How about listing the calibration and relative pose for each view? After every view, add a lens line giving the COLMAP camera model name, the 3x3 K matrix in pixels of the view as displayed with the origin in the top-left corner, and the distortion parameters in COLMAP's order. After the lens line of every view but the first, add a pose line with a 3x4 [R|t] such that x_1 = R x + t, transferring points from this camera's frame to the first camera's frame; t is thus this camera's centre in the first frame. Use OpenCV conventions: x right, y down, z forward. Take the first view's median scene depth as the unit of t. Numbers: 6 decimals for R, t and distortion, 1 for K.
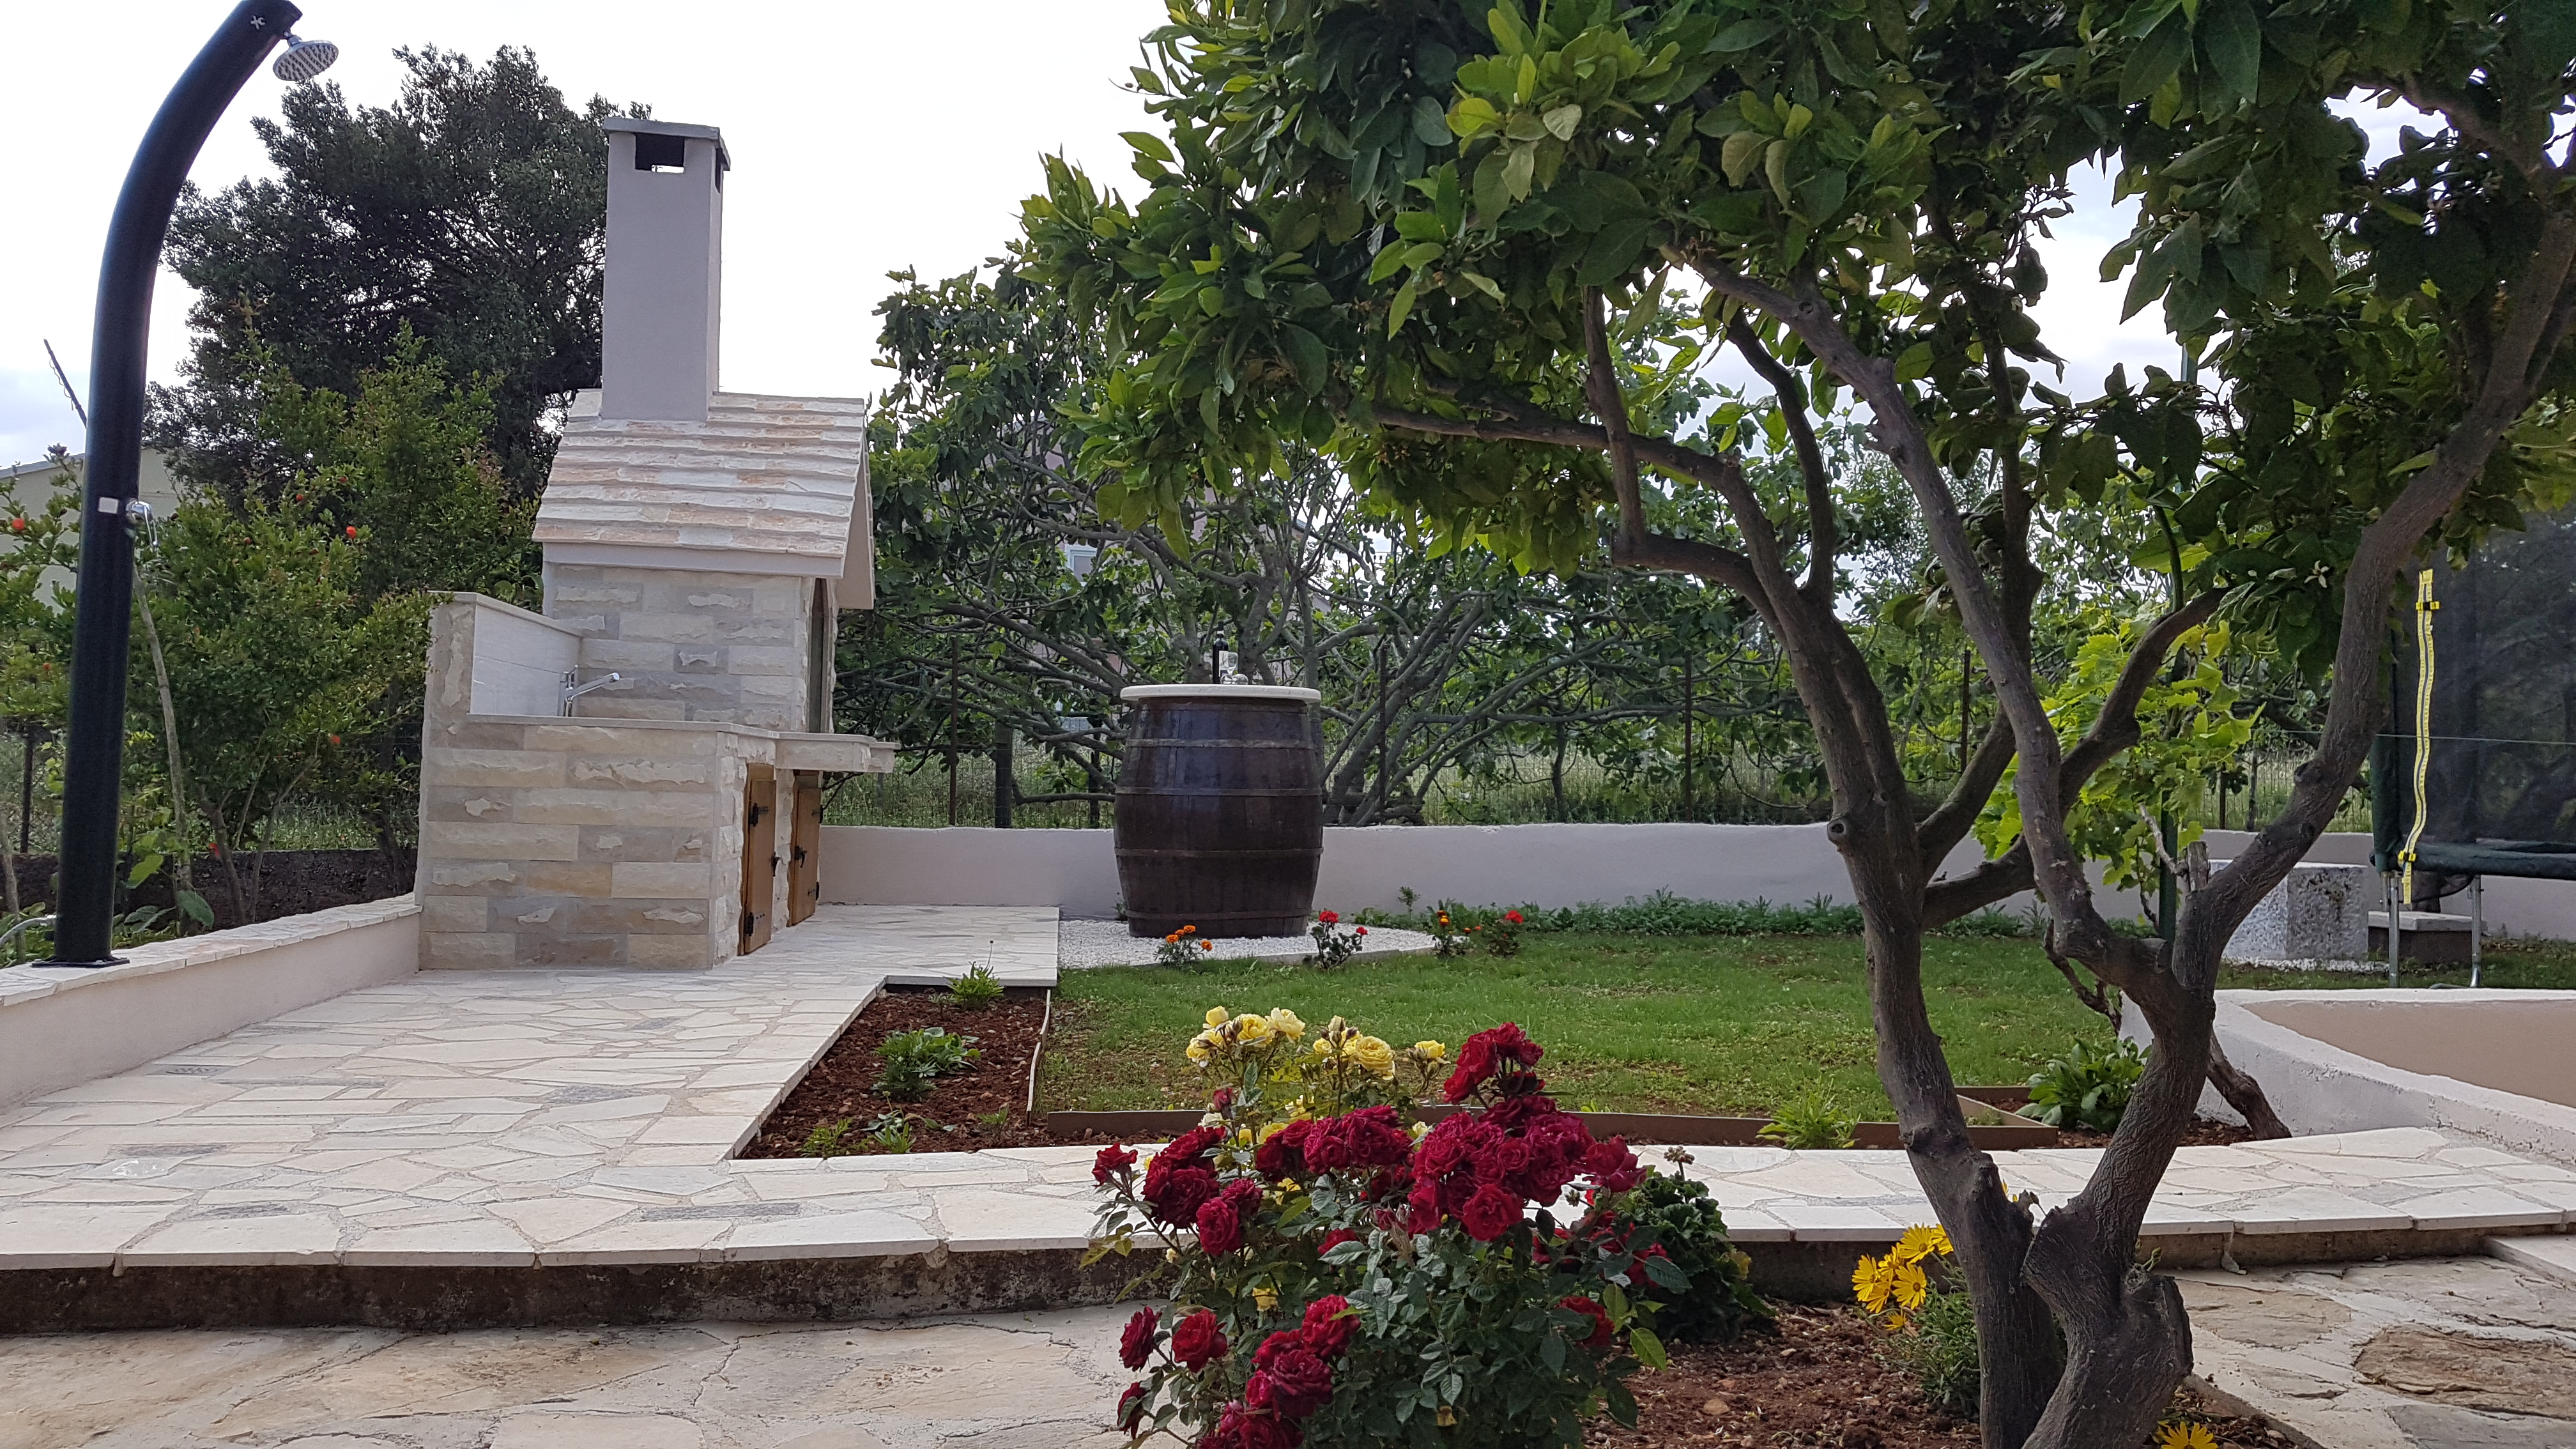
lens RADIAL K [[1906.5, 0, 1288.0], [0, 1906.5, 724.5], [0, 0, 1]] dist [0.169861, -0.287934]
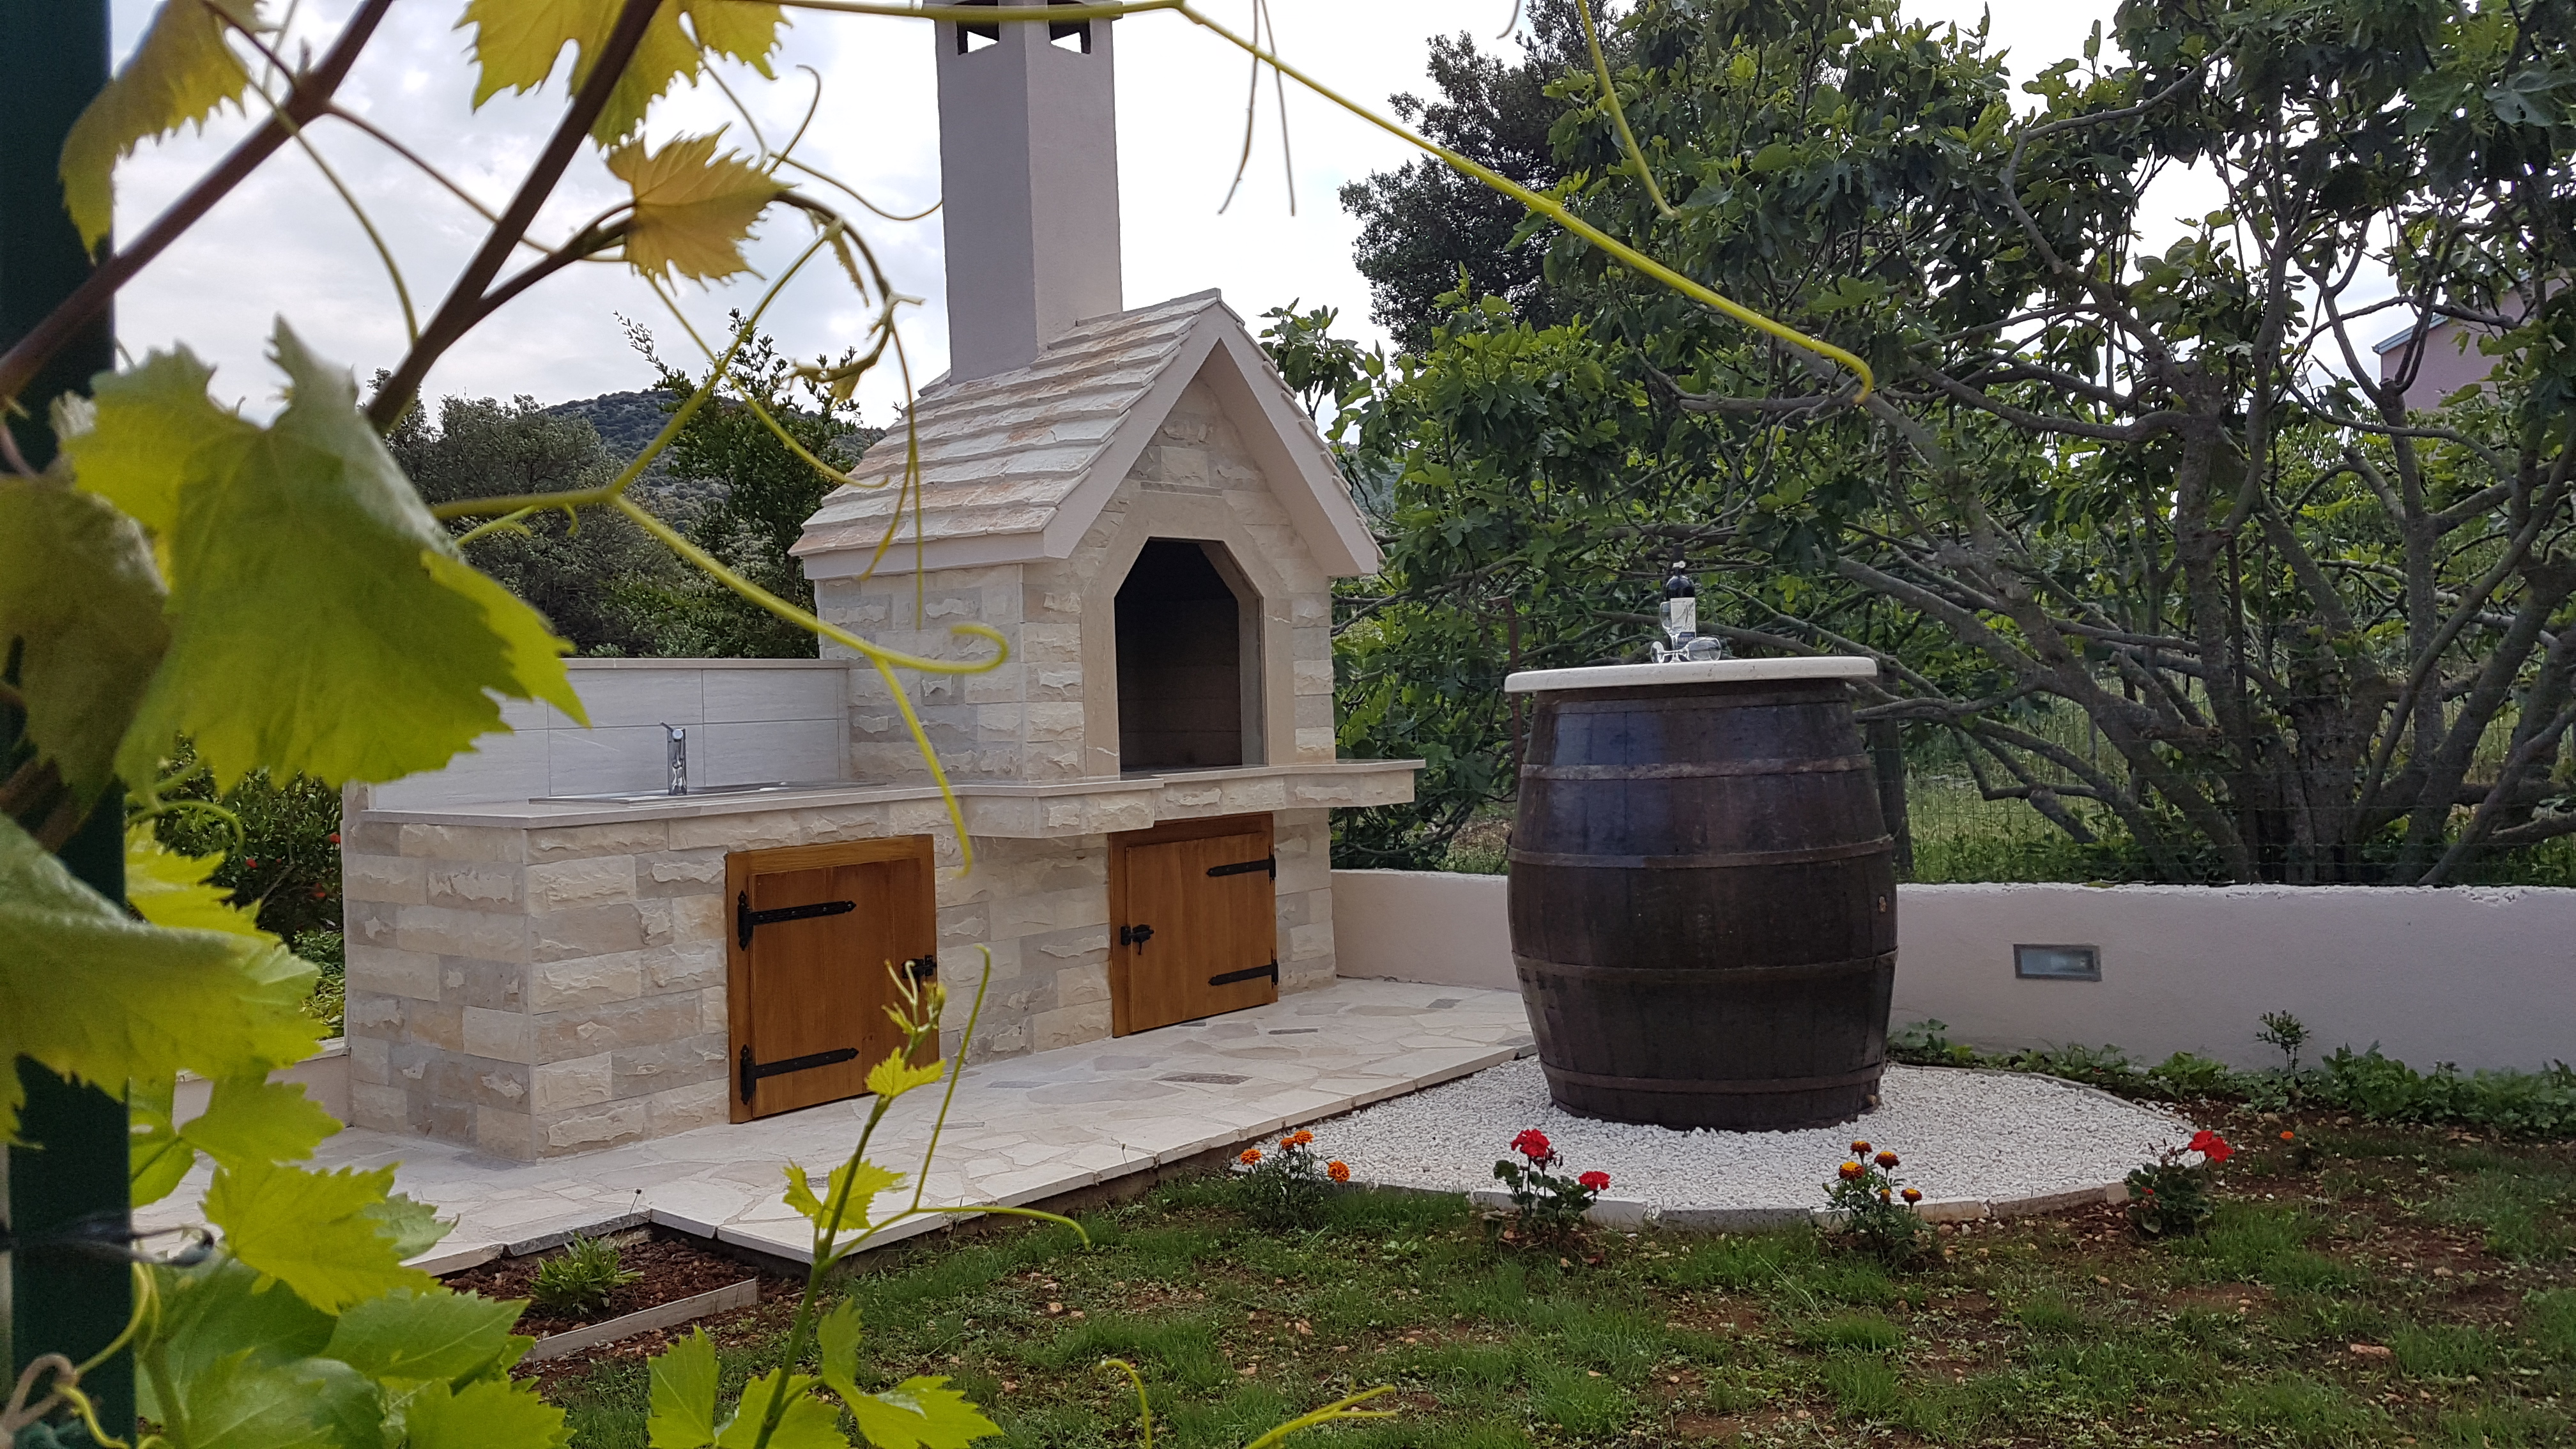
lens RADIAL K [[1906.5, 0, 1288.0], [0, 1906.5, 724.5], [0, 0, 1]] dist [0.169861, -0.287934]
pose [[0.657175, -0.037101, -0.752824, 0.348267], [0.073533, 0.997179, 0.015048, -0.020341], [0.750143, -0.065246, 0.658049, 0.604078]]
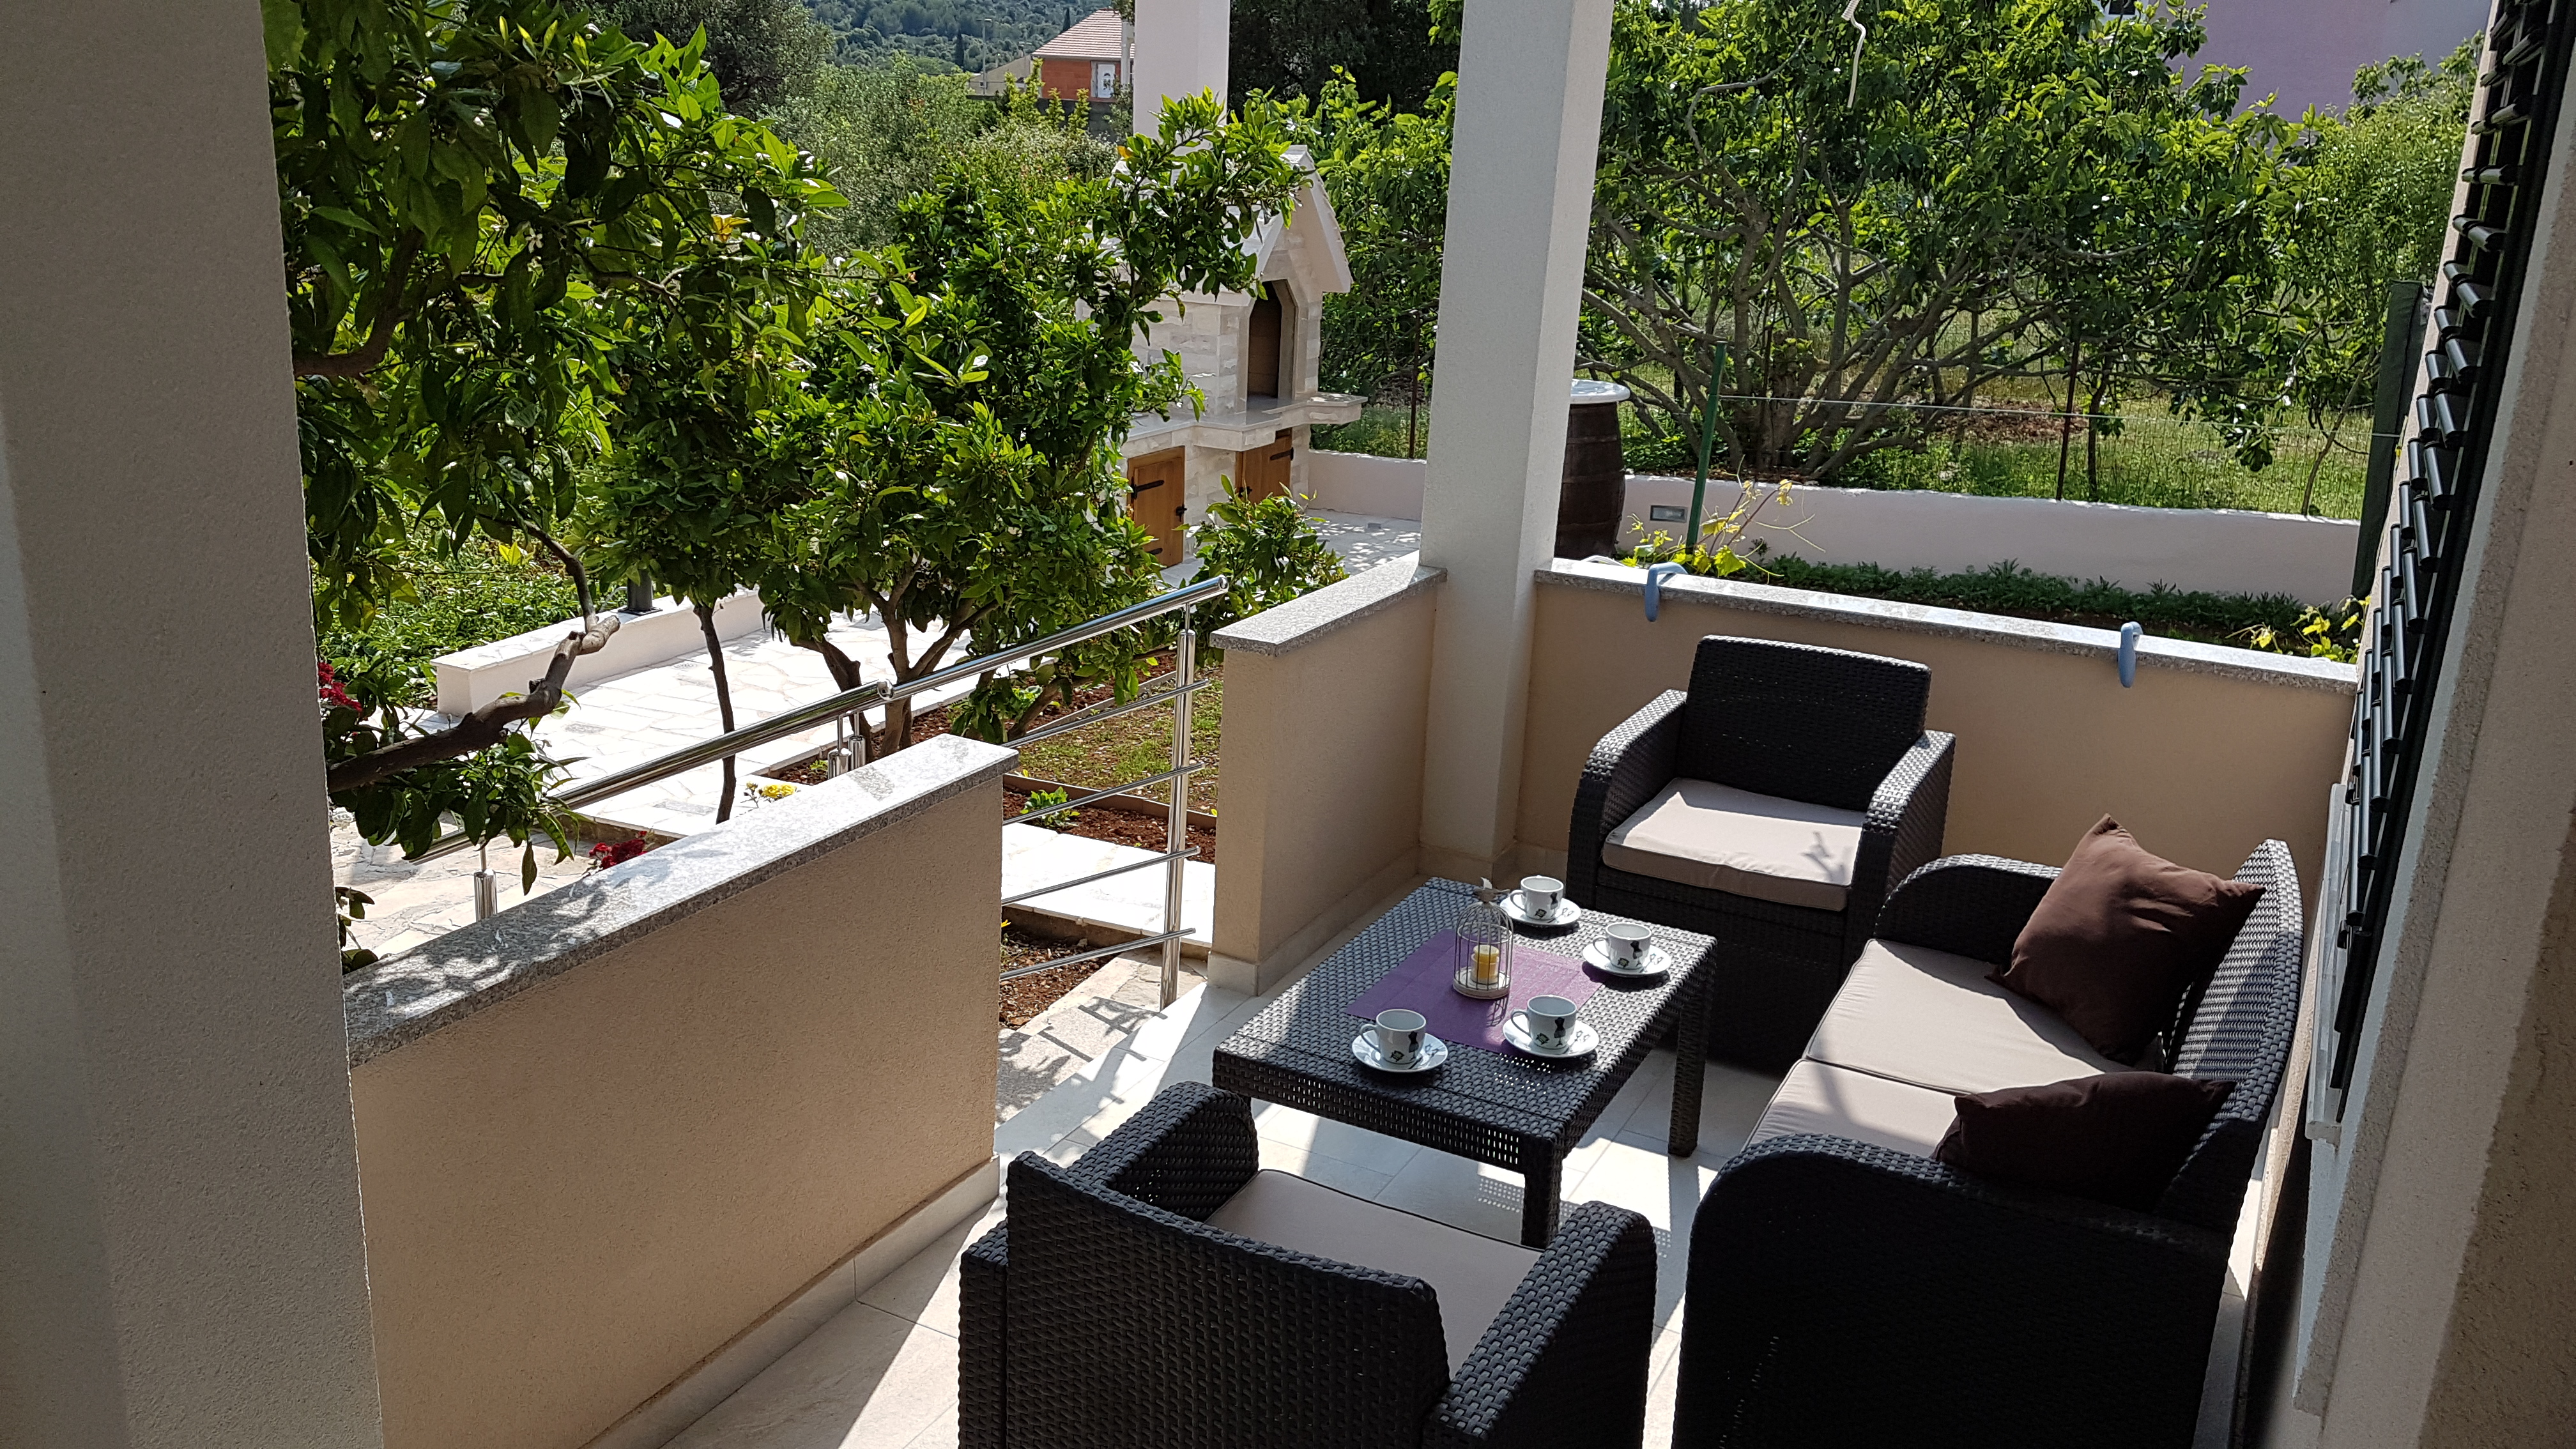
lens RADIAL K [[1906.5, 0, 1288.0], [0, 1906.5, 724.5], [0, 0, 1]] dist [0.169861, -0.287934]
pose [[0.830236, 0.168879, -0.531214, 0.595372], [-0.002185, 0.953979, 0.299865, -0.208279], [0.557408, -0.247798, 0.792397, -0.173188]]
